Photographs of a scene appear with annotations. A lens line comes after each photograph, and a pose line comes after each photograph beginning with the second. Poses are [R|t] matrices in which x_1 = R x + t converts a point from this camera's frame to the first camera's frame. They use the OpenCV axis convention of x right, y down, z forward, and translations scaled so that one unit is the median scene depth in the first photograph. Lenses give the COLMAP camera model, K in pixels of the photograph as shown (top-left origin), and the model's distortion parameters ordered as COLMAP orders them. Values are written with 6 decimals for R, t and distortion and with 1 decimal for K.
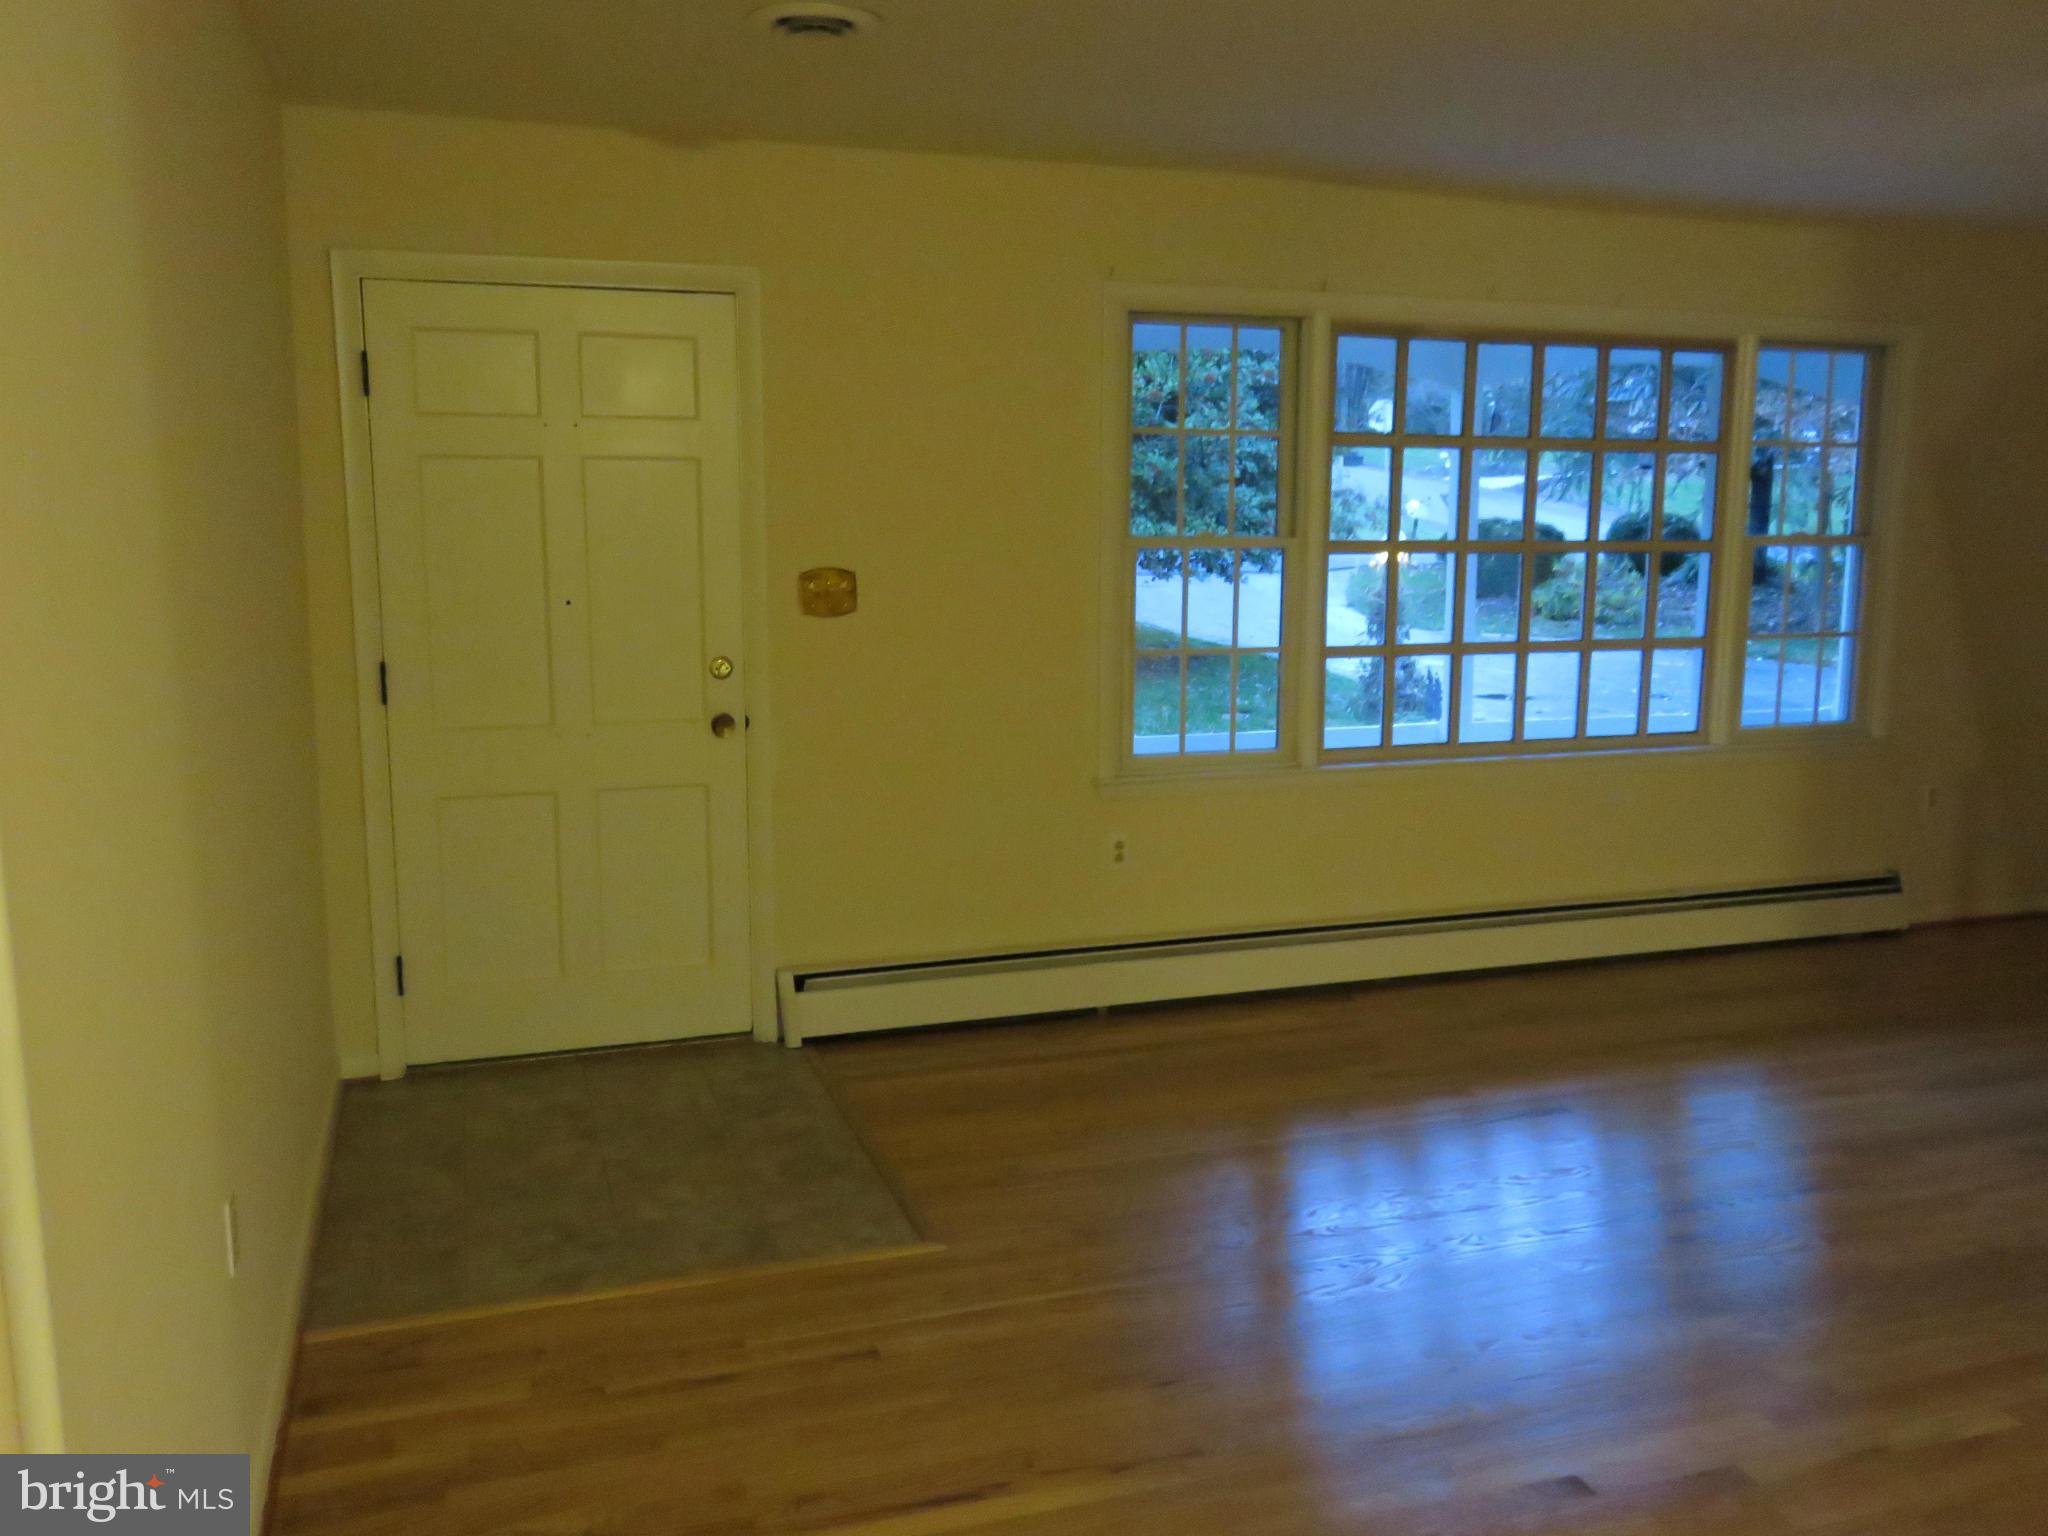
lens RADIAL K [[1536.6, 0, 1035.6], [0, 1536.6, 762.0], [0, 0, 1]] dist [-0.011011, 0.000097]
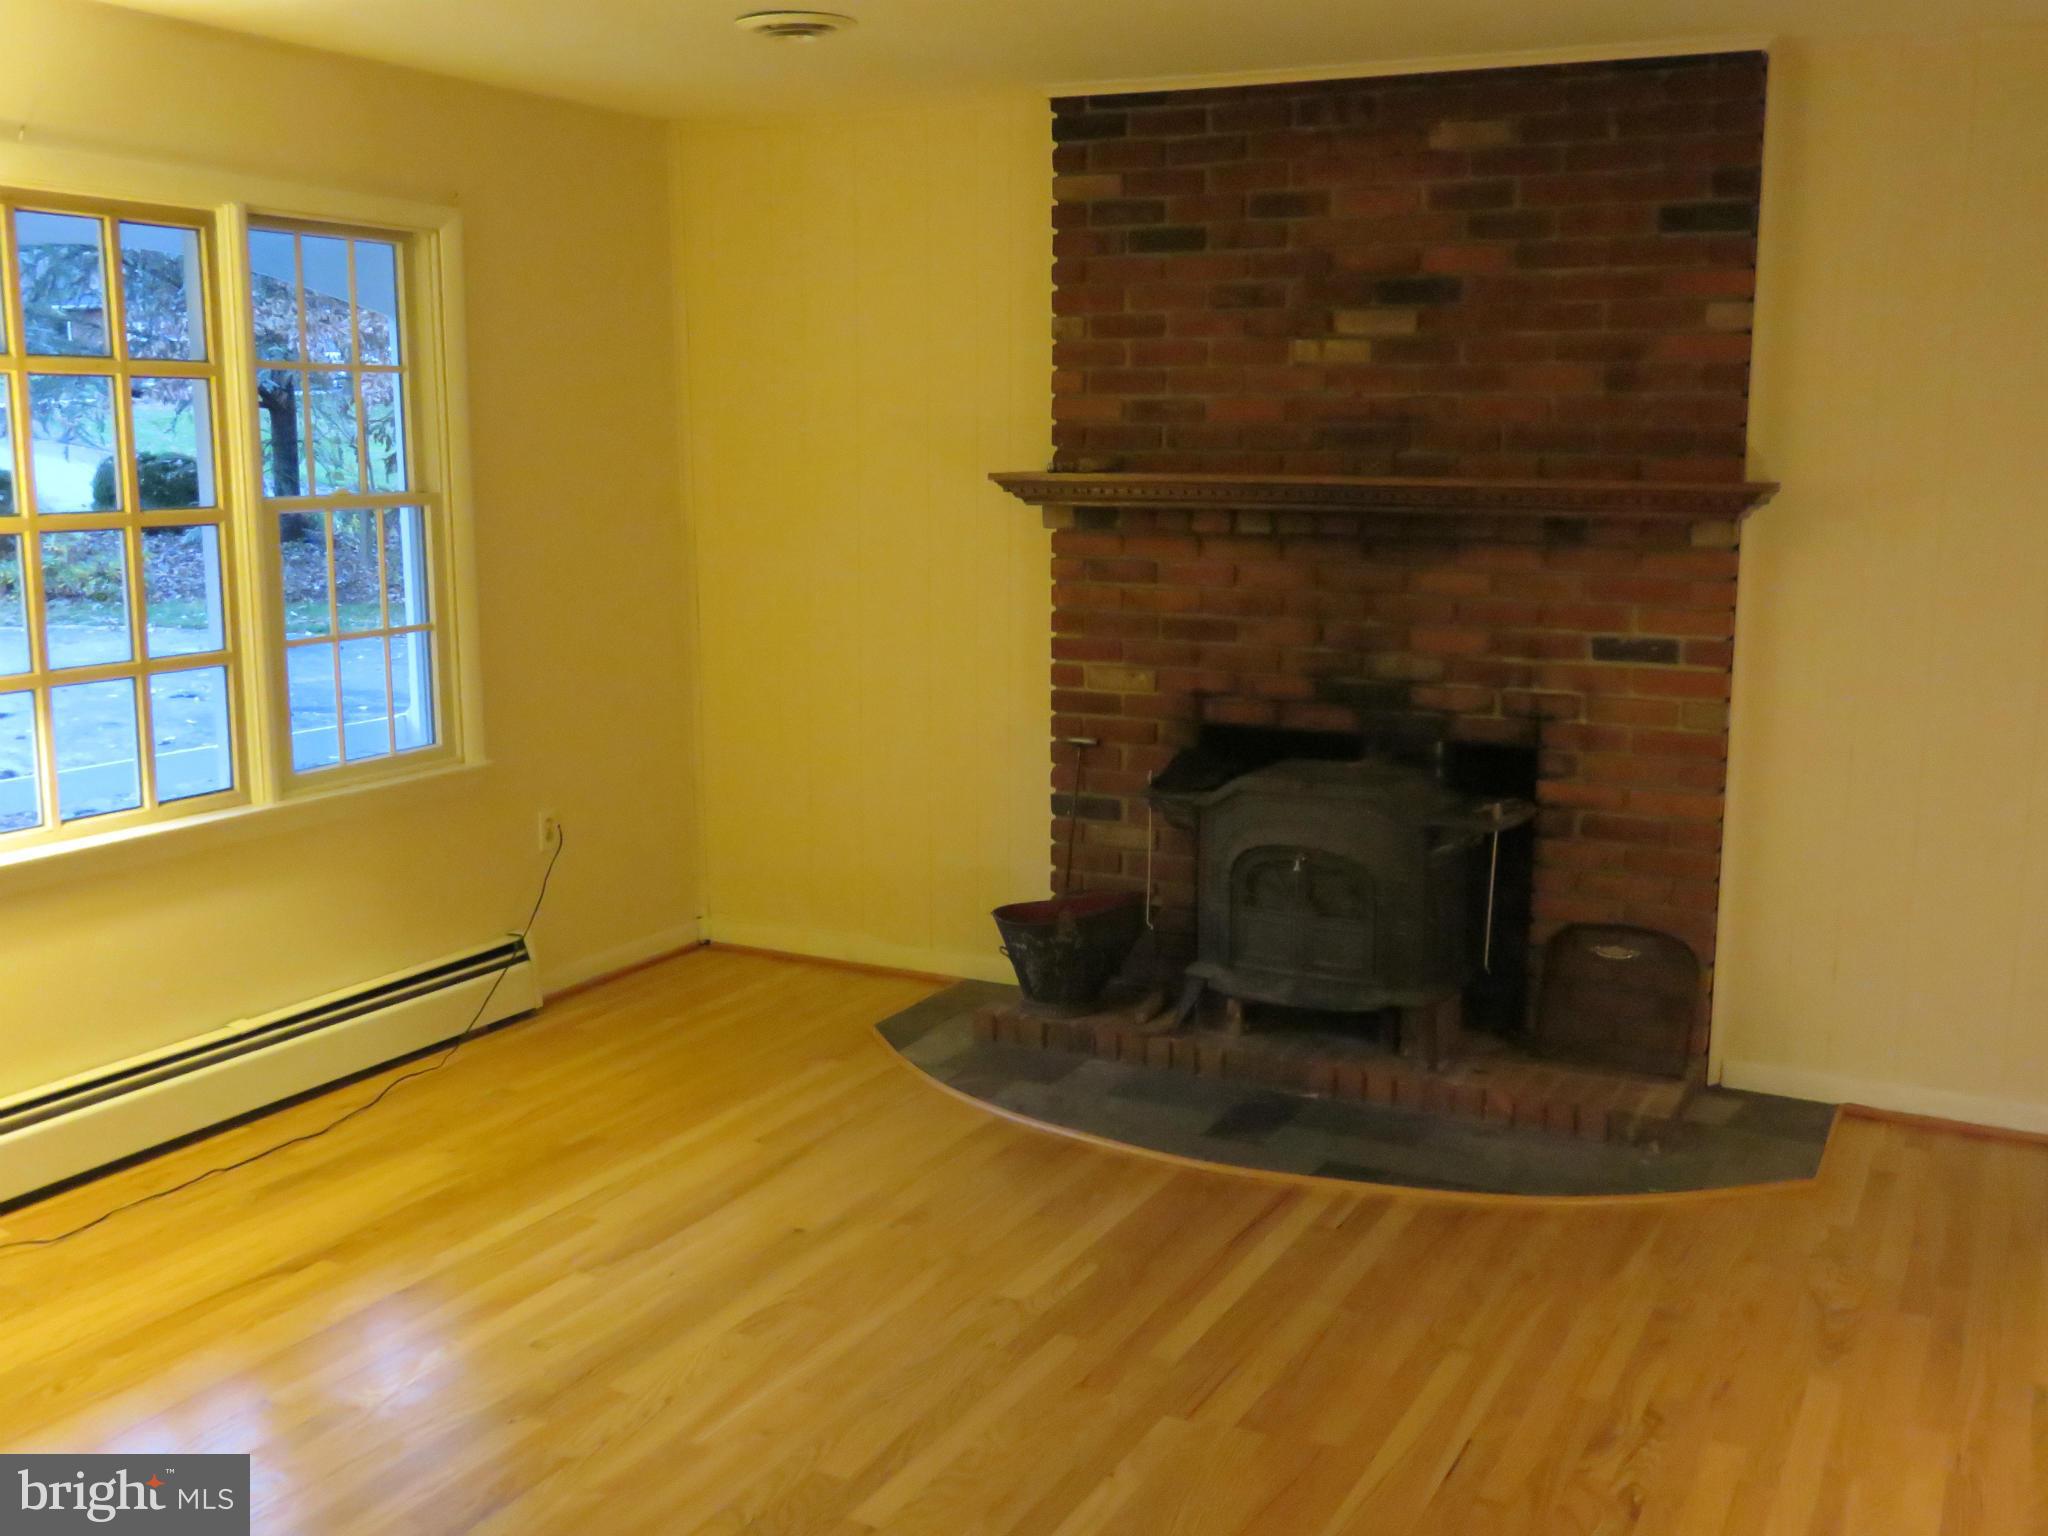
lens RADIAL K [[1848.4, 0, 1024.0], [0, 1848.4, 768.0], [0, 0, 1]] dist [-0.051436, -0.002953]
pose [[0.686982, -0.125024, 0.715839, 0.093049], [0.115361, 0.991360, 0.062433, -0.039167], [-0.717459, 0.039690, 0.695469, 0.184939]]
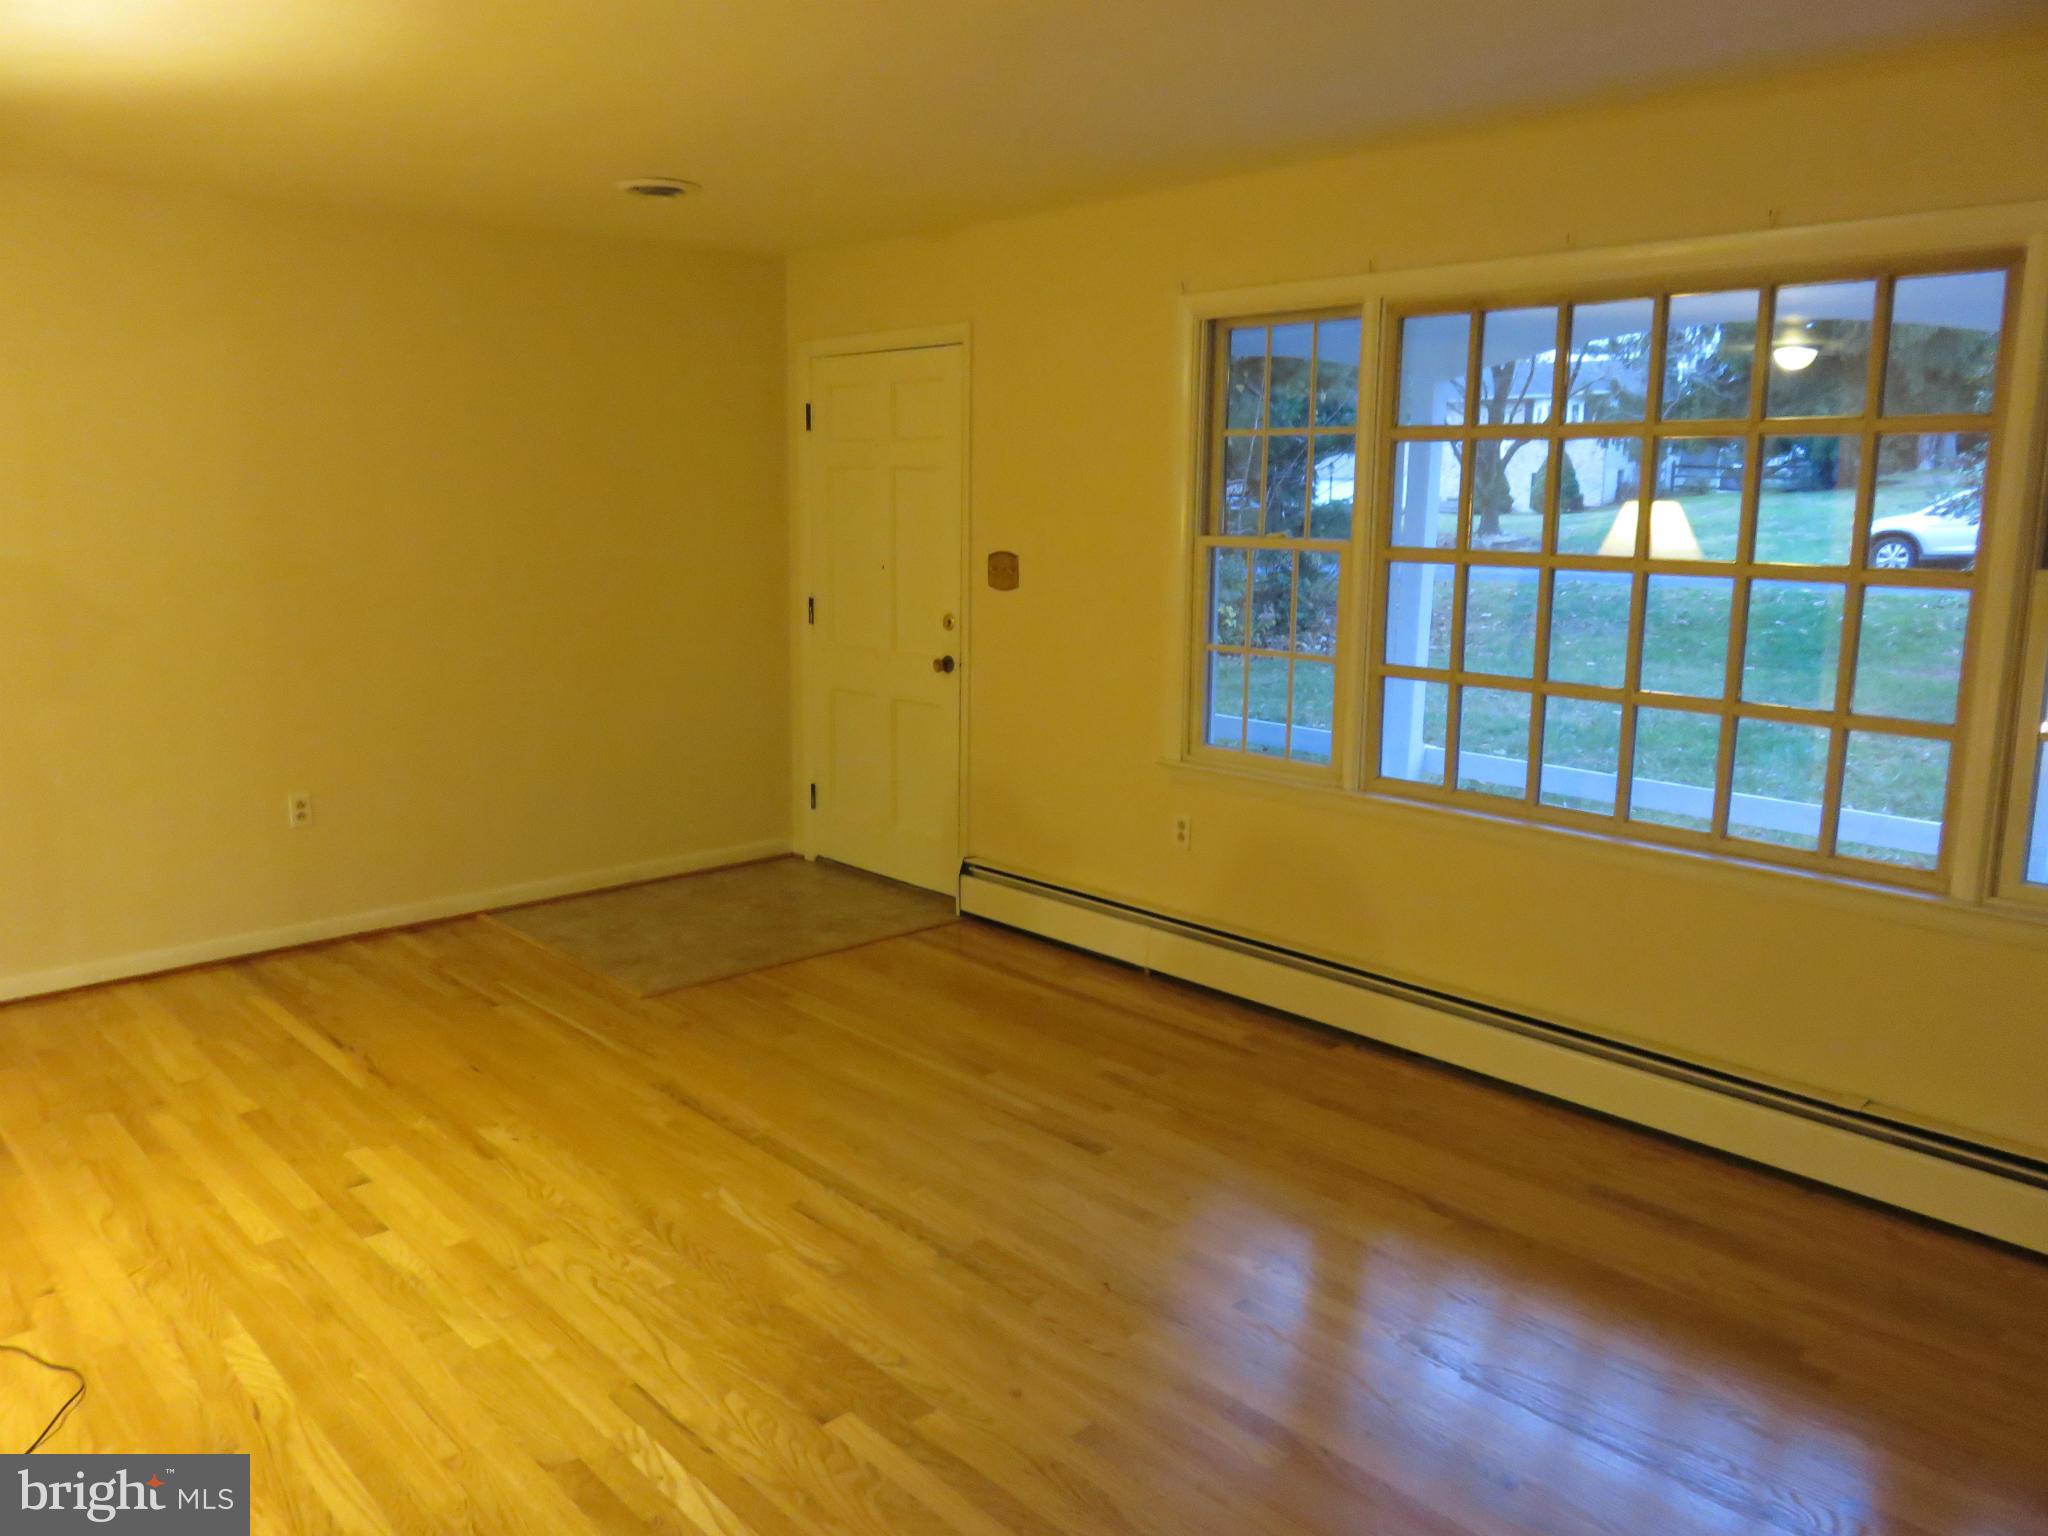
lens RADIAL K [[1386.3, 0, 1024.0], [0, 1386.3, 768.0], [0, 0, 1]] dist [-0.028974, 0.001308]
pose [[0.476573, 0.171616, -0.862222, 0.752435], [-0.161102, 0.981202, 0.106252, -0.063016], [0.864248, 0.088269, 0.495262, 0.390532]]
